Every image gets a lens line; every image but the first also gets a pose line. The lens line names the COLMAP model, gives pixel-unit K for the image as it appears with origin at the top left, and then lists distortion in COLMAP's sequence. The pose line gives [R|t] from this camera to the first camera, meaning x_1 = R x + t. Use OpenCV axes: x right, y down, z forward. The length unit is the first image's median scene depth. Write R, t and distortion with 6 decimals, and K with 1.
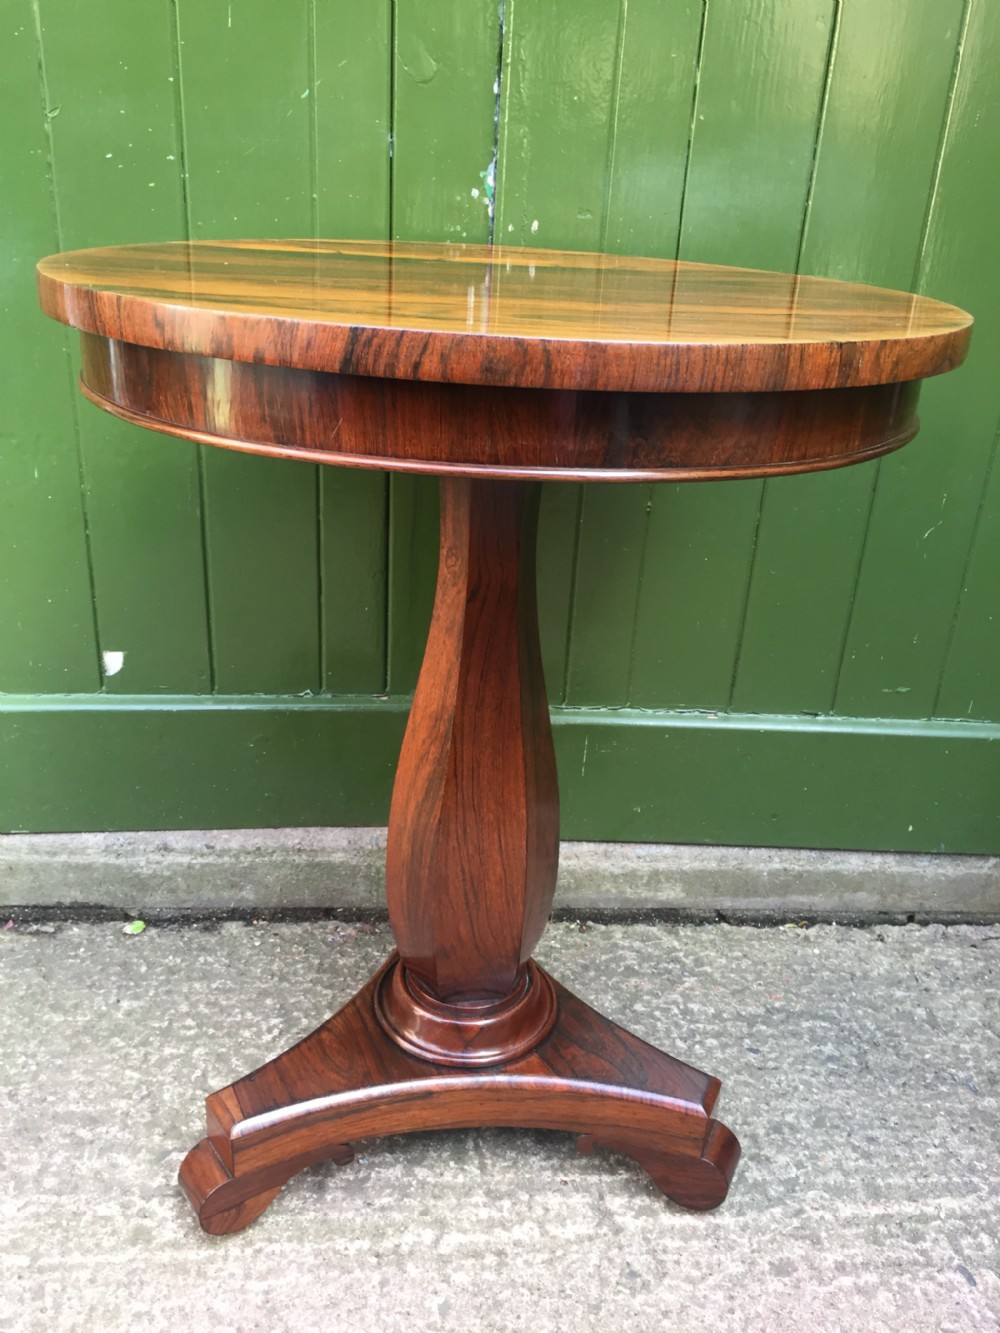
lens RADIAL K [[1148.2, 0, 508.4], [0, 1148.2, 665.7], [0, 0, 1]] dist [0.080287, -0.126492]
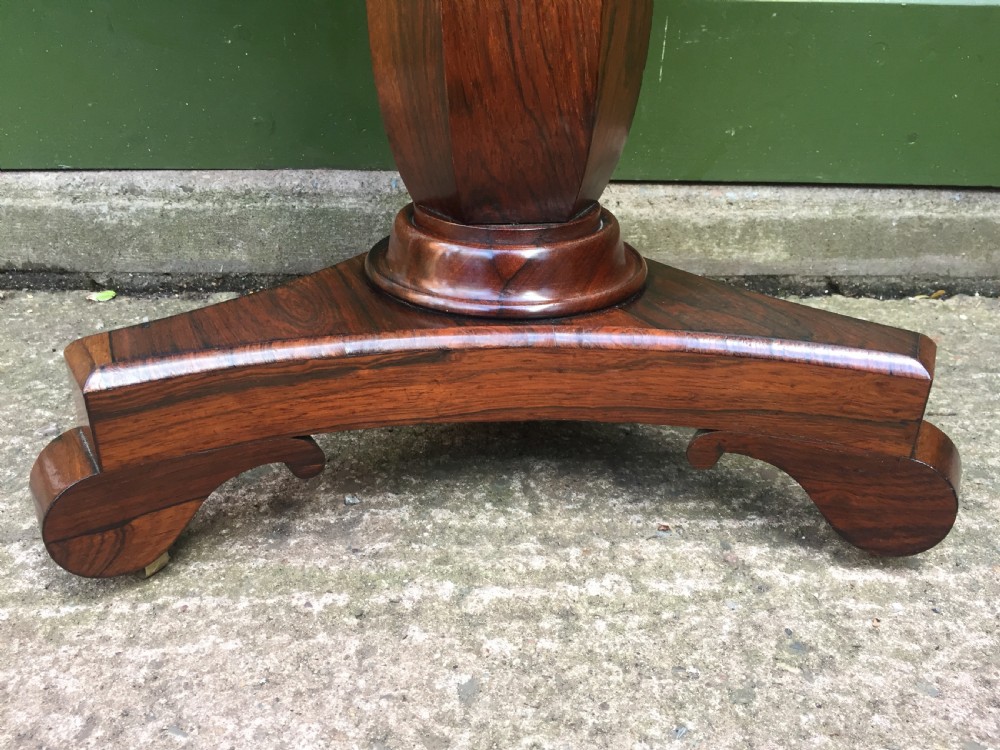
lens RADIAL K [[861.4, 0, 506.0], [0, 861.4, 375.2], [0, 0, 1]] dist [0.080287, -0.126492]
pose [[0.998321, -0.016264, -0.055592, -0.009107], [0.017952, 0.999388, 0.030009, 0.293411], [0.055070, -0.030957, 0.998002, 0.445116]]
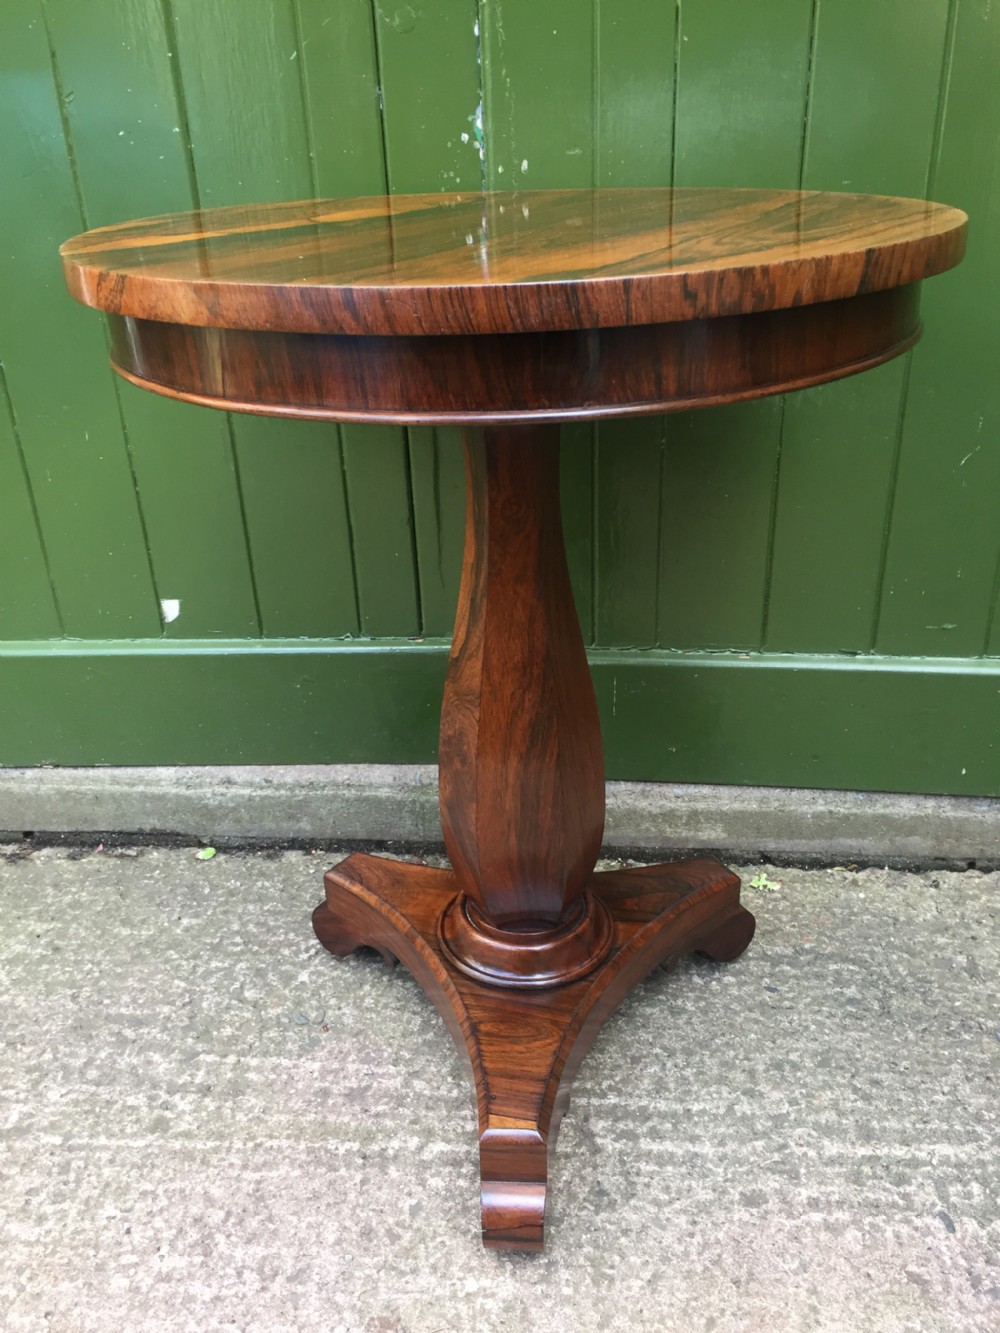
lens RADIAL K [[1145.8, 0, 506.5], [0, 1145.8, 666.7], [0, 0, 1]] dist [0.074827, -0.113009]
pose [[0.982989, -0.005882, -0.183573, 0.169326], [0.014145, 0.998943, 0.043736, 0.007972], [0.183121, -0.045589, 0.982033, -0.004049]]
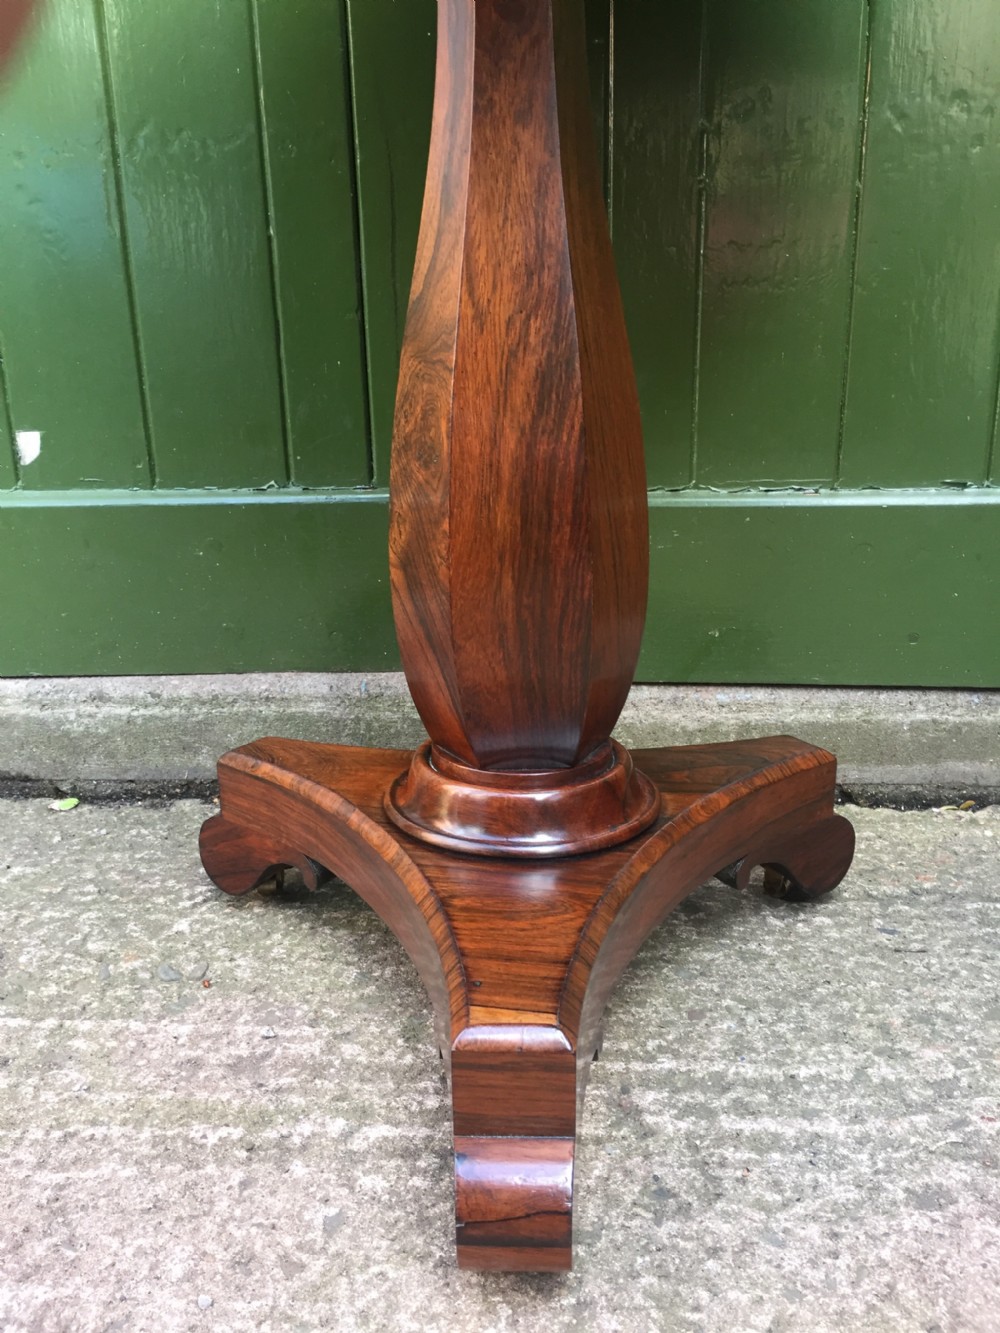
lens RADIAL K [[1148.2, 0, 505.1], [0, 1148.2, 665.8], [0, 0, 1]] dist [0.080287, -0.126492]
pose [[0.988383, -0.032442, -0.148479, 0.097368], [0.012814, 0.991262, -0.131287, 0.262479], [0.151441, 0.127859, 0.980162, 0.295122]]
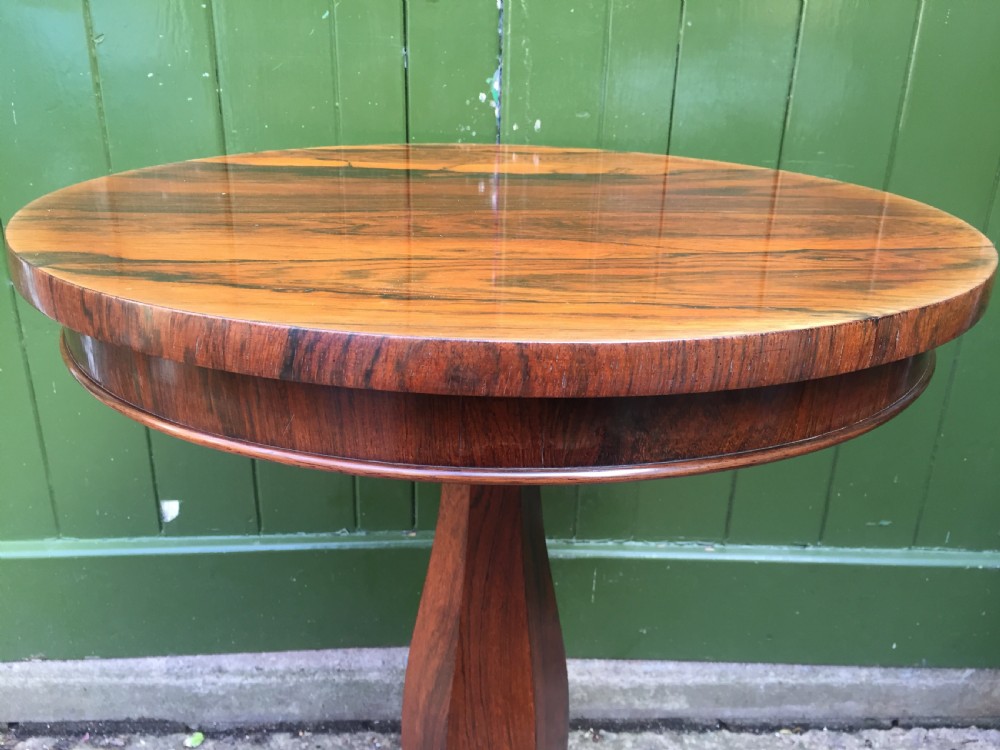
lens RADIAL K [[861.4, 0, 505.7], [0, 861.4, 363.9], [0, 0, 1]] dist [0.080287, -0.126492]
pose [[0.999074, -0.015823, -0.040021, 0.019593], [0.014074, 0.998949, -0.043613, -0.105632], [0.040669, 0.043009, 0.998247, 0.169454]]
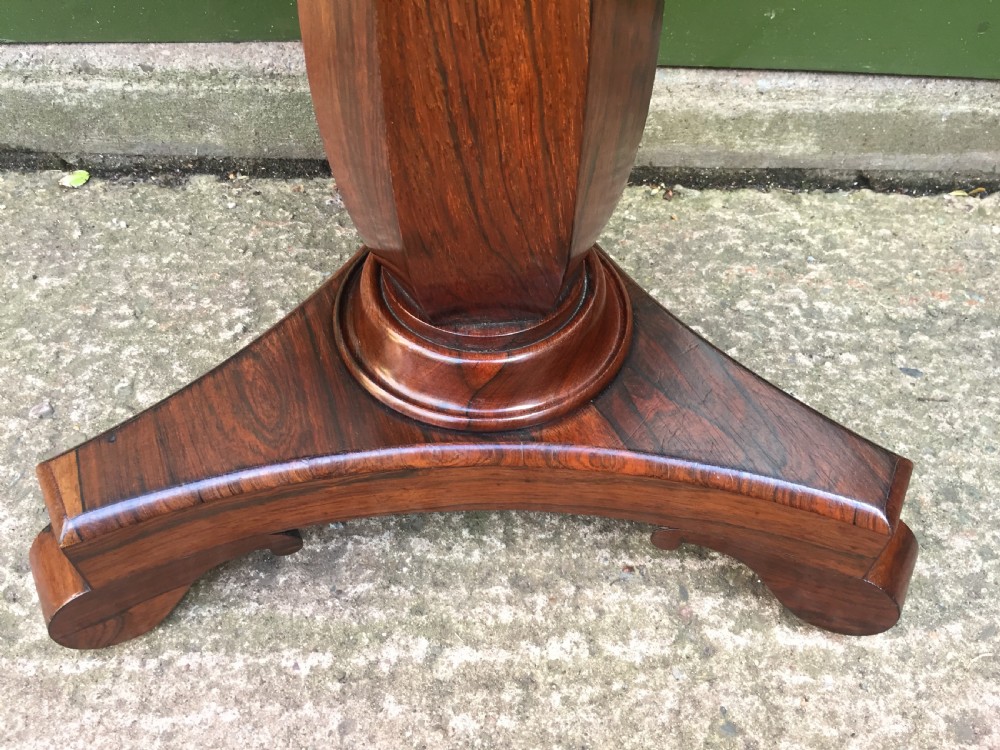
lens RADIAL K [[861.4, 0, 503.7], [0, 861.4, 376.6], [0, 0, 1]] dist [0.080287, -0.126492]
pose [[0.995794, 0.036897, -0.083867, 0.011684], [0.002358, 0.904708, 0.426025, 0.109312], [0.091594, -0.424431, 0.900816, 0.497797]]
